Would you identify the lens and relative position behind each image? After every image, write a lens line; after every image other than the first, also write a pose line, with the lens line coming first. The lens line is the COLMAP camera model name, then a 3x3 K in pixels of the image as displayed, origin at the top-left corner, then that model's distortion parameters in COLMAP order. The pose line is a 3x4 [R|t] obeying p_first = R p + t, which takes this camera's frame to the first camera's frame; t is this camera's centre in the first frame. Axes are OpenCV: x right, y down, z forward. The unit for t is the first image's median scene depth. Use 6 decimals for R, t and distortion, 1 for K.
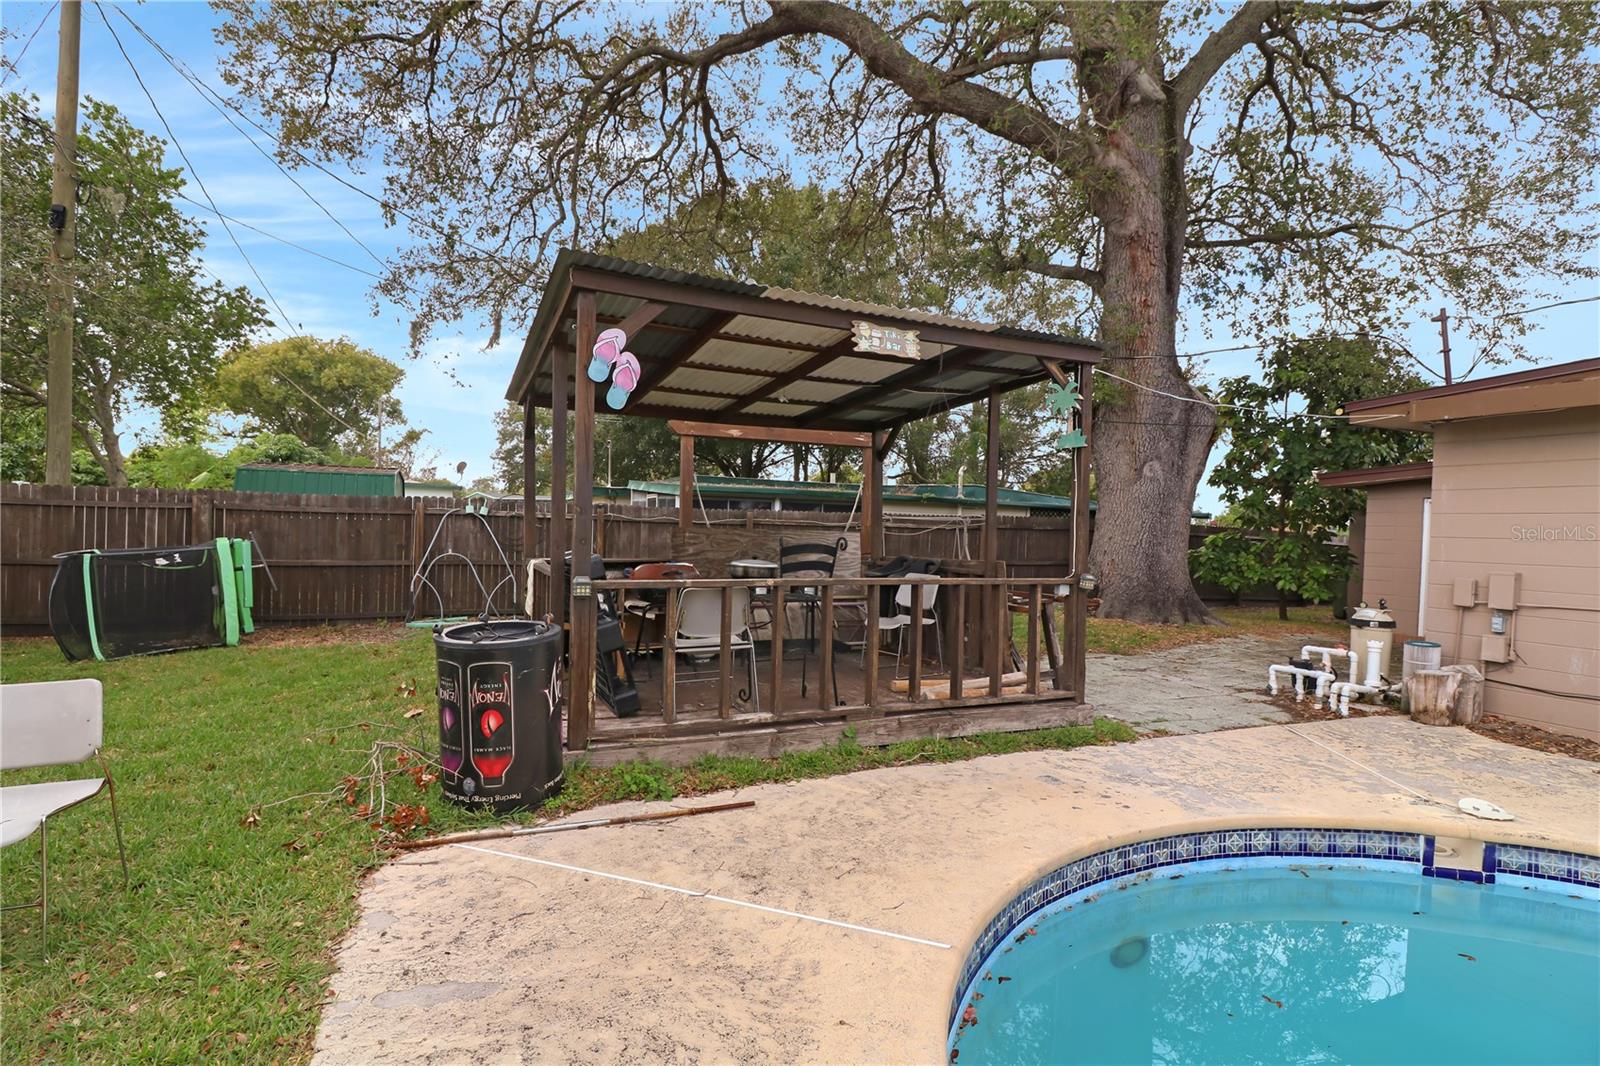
lens RADIAL K [[763.5, 0, 789.7], [0, 763.5, 535.1], [0, 0, 1]] dist [0.010887, -0.003834]
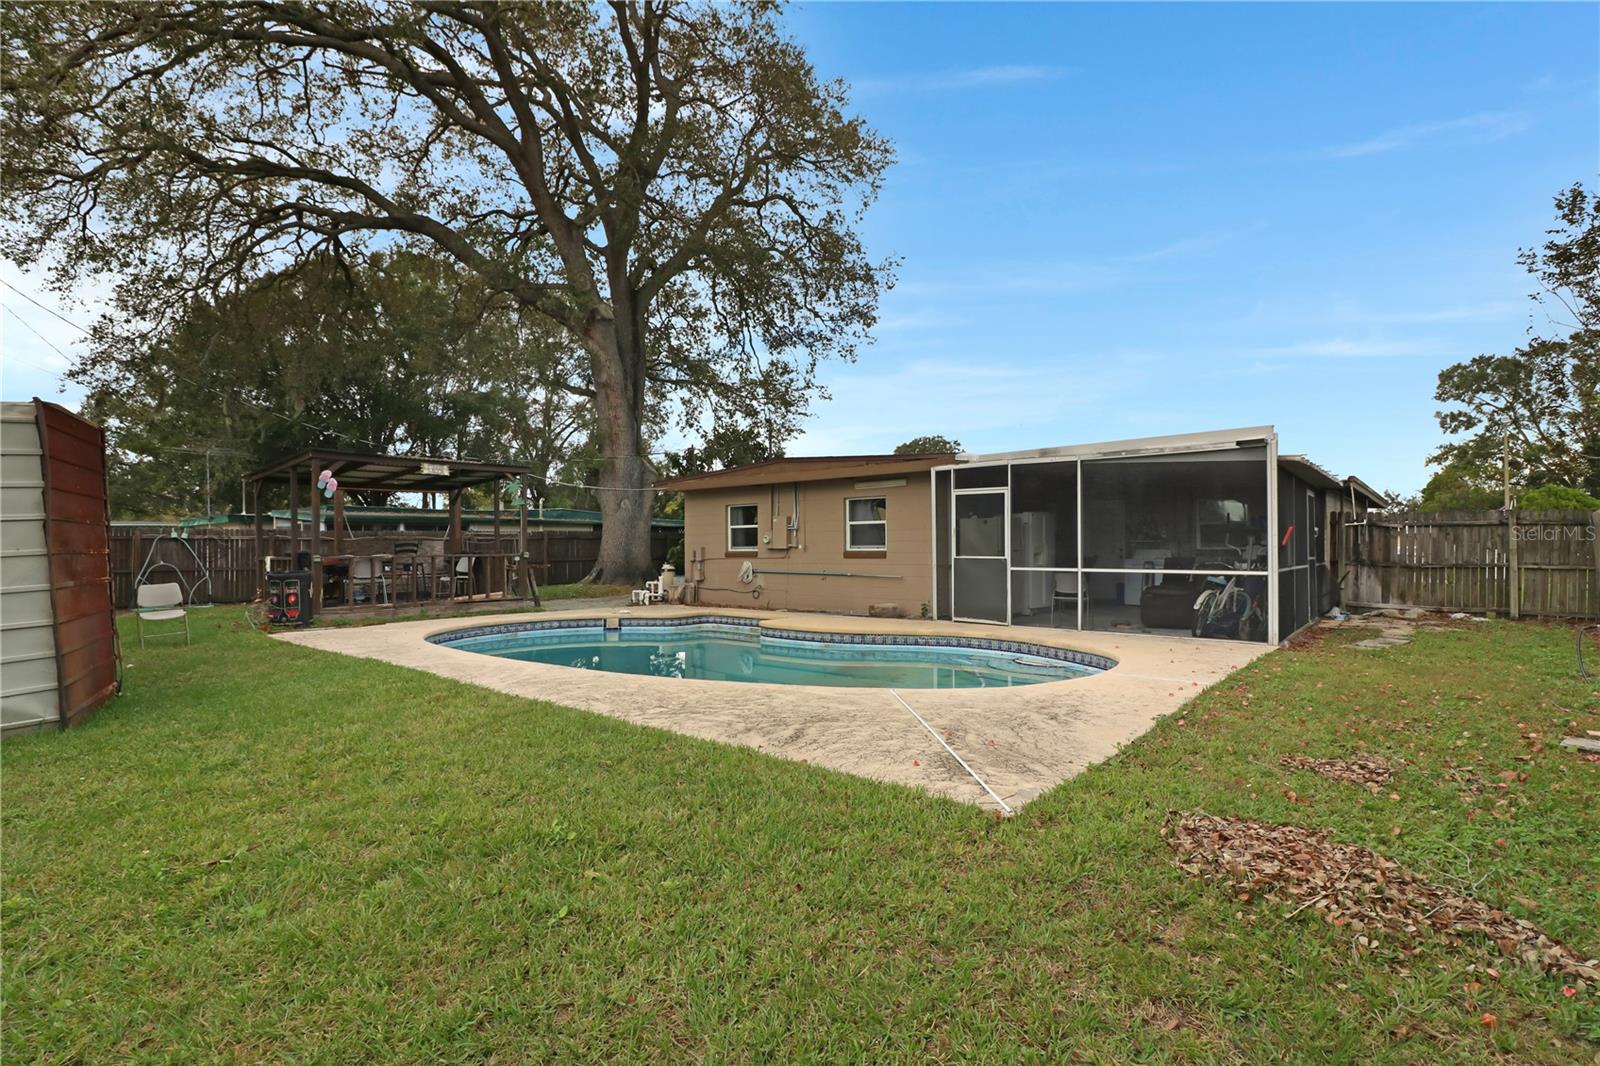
lens RADIAL K [[763.5, 0, 798.5], [0, 763.5, 535.3], [0, 0, 1]] dist [0.010887, -0.003834]
pose [[0.900855, -0.026950, 0.433283, 0.078126], [0.035423, 0.999306, -0.011494, 0.049947], [-0.432673, 0.025702, 0.901185, -1.579410]]
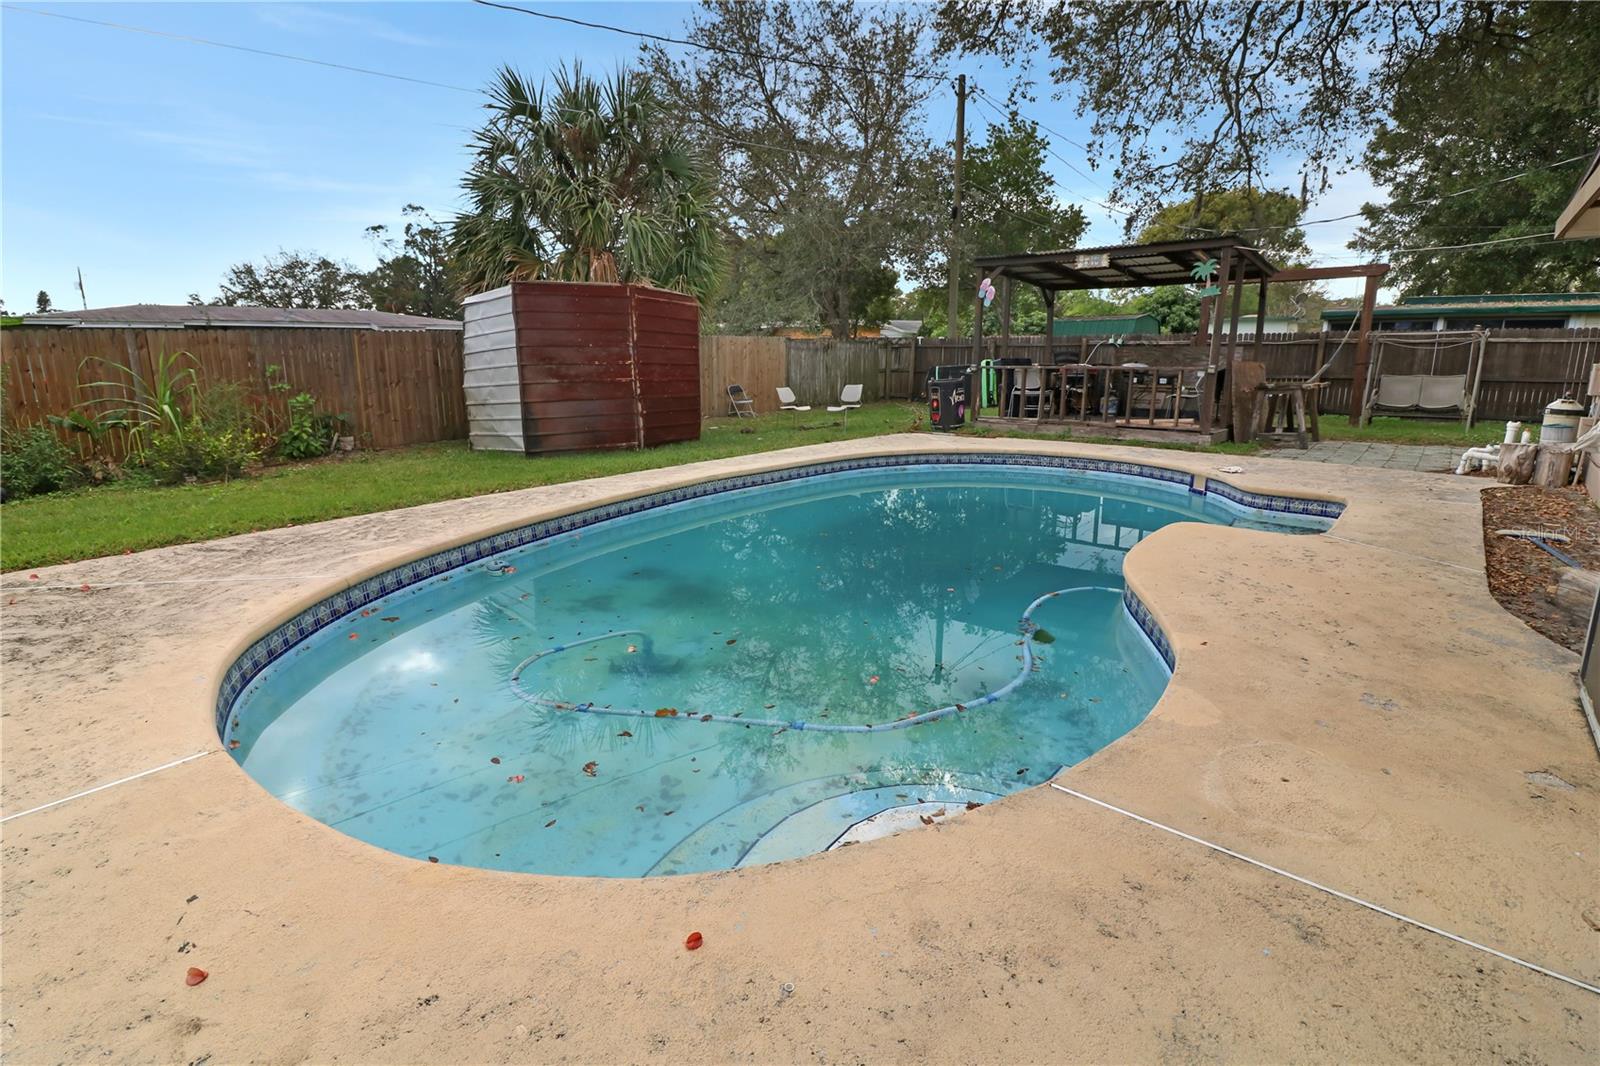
lens RADIAL K [[763.5, 0, 796.5], [0, 763.5, 528.3], [0, 0, 1]] dist [0.010887, -0.003834]
pose [[0.418570, 0.180389, -0.890089, 1.481303], [0.002138, 0.979877, 0.199591, 0.056046], [0.908182, -0.085446, 0.409762, -0.631116]]
